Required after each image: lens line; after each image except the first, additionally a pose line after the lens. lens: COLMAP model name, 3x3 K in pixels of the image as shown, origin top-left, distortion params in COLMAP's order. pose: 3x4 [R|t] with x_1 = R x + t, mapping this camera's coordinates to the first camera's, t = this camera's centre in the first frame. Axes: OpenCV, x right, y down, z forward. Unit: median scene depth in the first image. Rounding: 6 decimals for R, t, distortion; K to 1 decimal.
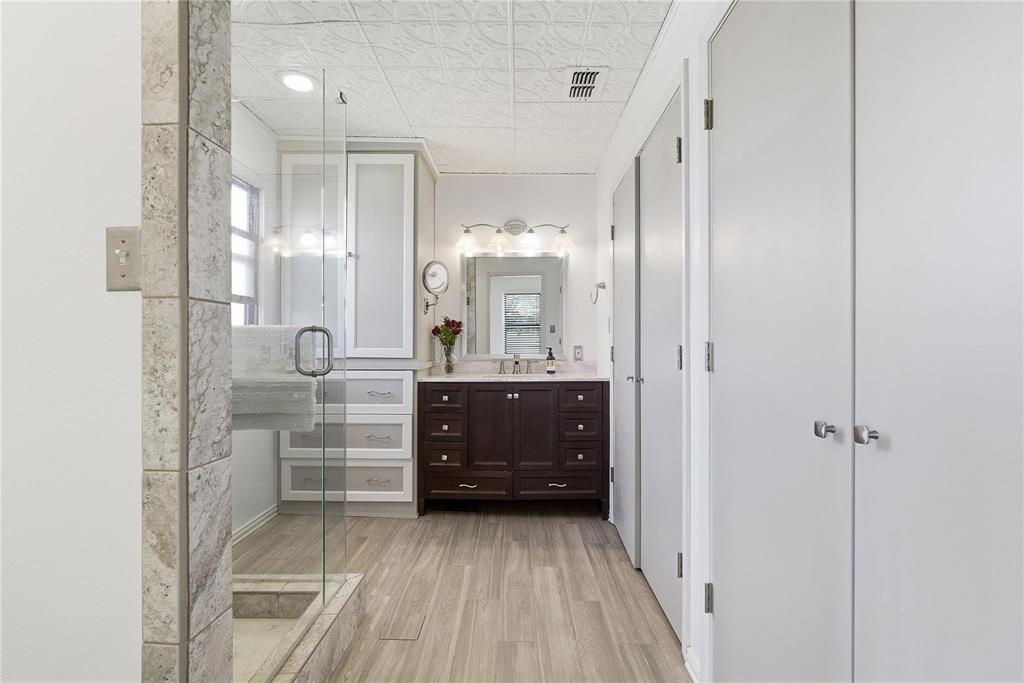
lens RADIAL K [[463.1, 0, 513.2], [0, 463.1, 344.1], [0, 0, 1]] dist [-0.001114, -0.000129]
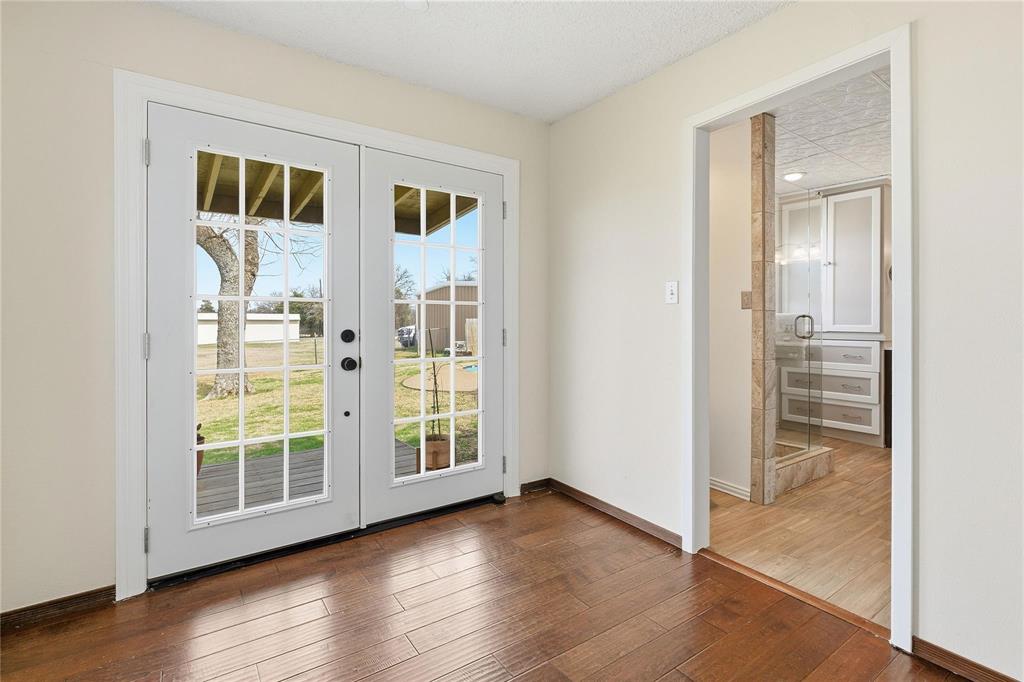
lens RADIAL K [[473.6, 0, 509.8], [0, 473.6, 326.2], [0, 0, 1]] dist [-0.001455, -0.000394]
pose [[0.572972, 0.002591, -0.819571, 0.564047], [0.005841, 0.999957, 0.007245, -0.010060], [0.819554, -0.008939, 0.572932, -1.322650]]
